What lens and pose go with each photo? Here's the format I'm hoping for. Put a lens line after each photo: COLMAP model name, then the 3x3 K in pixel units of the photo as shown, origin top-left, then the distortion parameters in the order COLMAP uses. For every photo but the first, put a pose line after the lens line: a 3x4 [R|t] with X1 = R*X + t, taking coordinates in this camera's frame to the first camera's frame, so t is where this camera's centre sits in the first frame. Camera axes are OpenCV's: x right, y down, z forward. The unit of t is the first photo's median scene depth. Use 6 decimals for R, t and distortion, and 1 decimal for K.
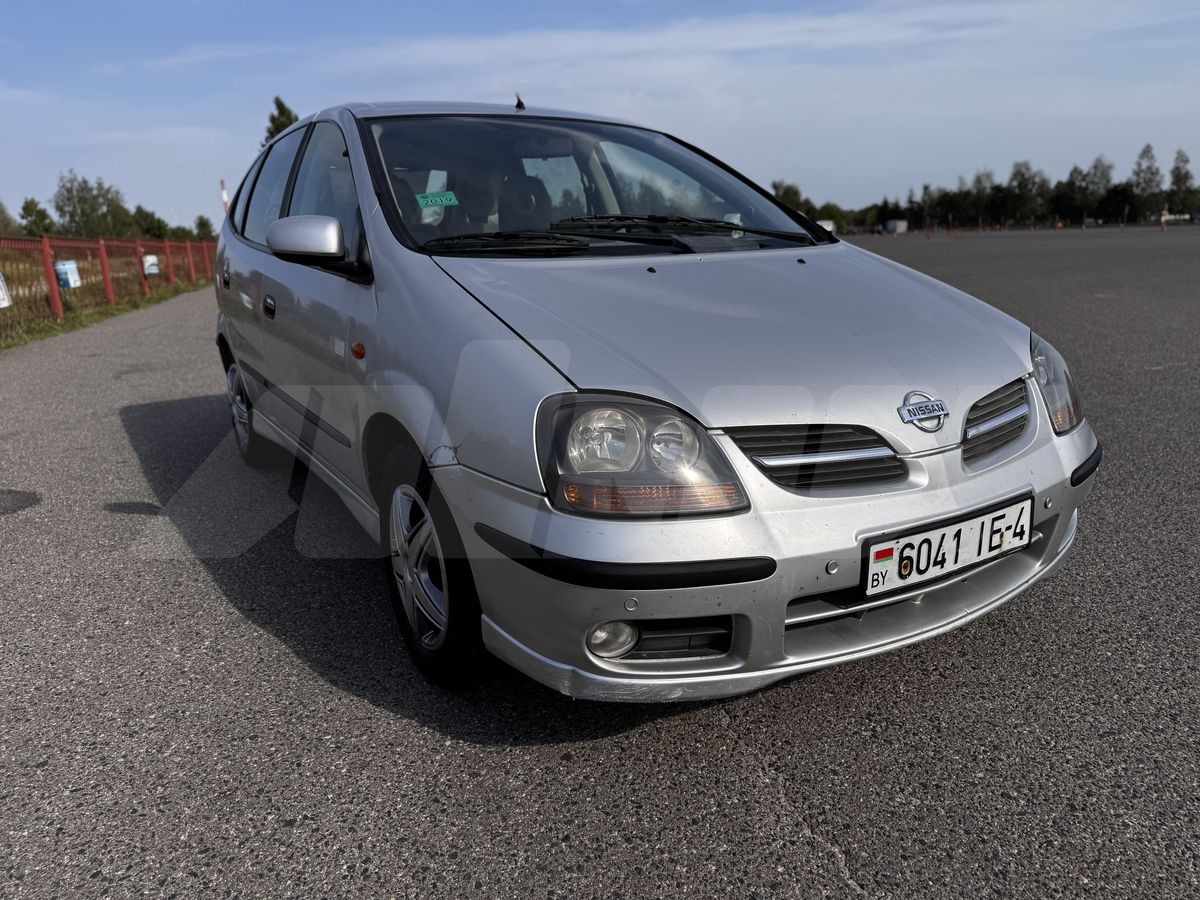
lens RADIAL K [[850.4, 0, 594.0], [0, 850.4, 450.8], [0, 0, 1]] dist [0.059660, -0.073582]
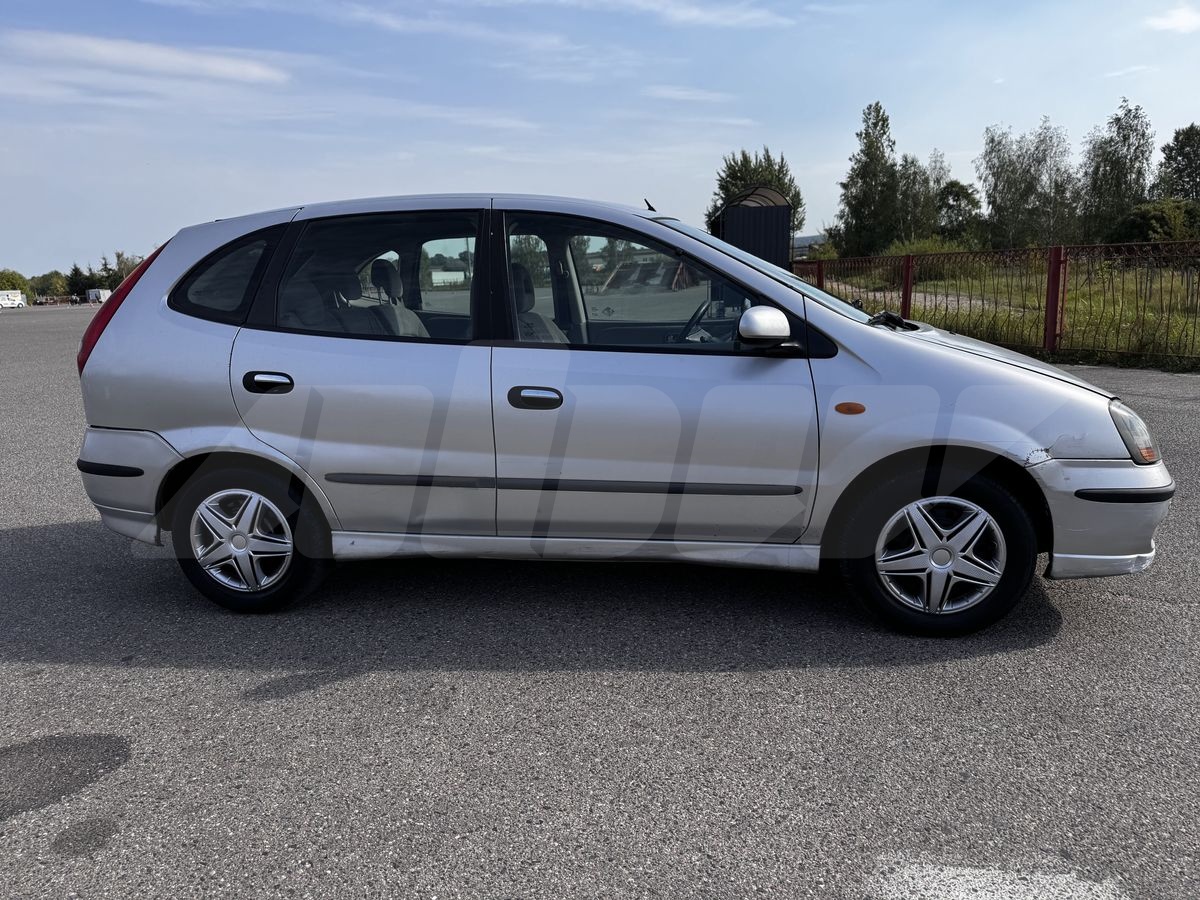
lens RADIAL K [[850.4, 0, 594.0], [0, 850.4, 450.8], [0, 0, 1]] dist [0.059660, -0.073582]
pose [[0.644917, -0.144873, 0.750396, -1.633933], [0.200896, 0.979475, 0.016442, -0.169955], [-0.737375, 0.140148, 0.660785, 0.495482]]
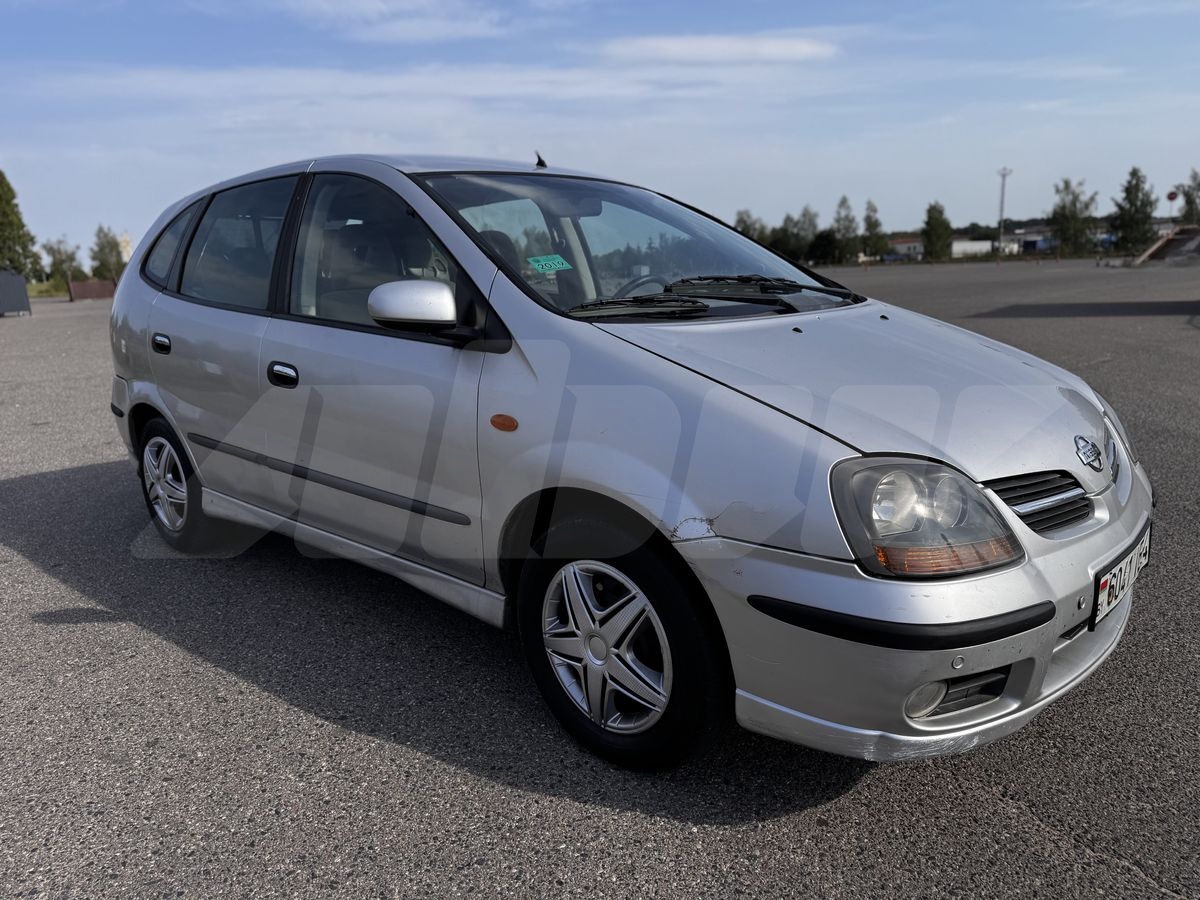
lens RADIAL K [[850.4, 0, 594.0], [0, 850.4, 450.8], [0, 0, 1]] dist [0.059660, -0.073582]
pose [[0.962544, -0.061359, 0.264091, -0.471540], [0.073668, 0.996598, -0.036950, -0.048735], [-0.260925, 0.055021, 0.963790, 0.079336]]
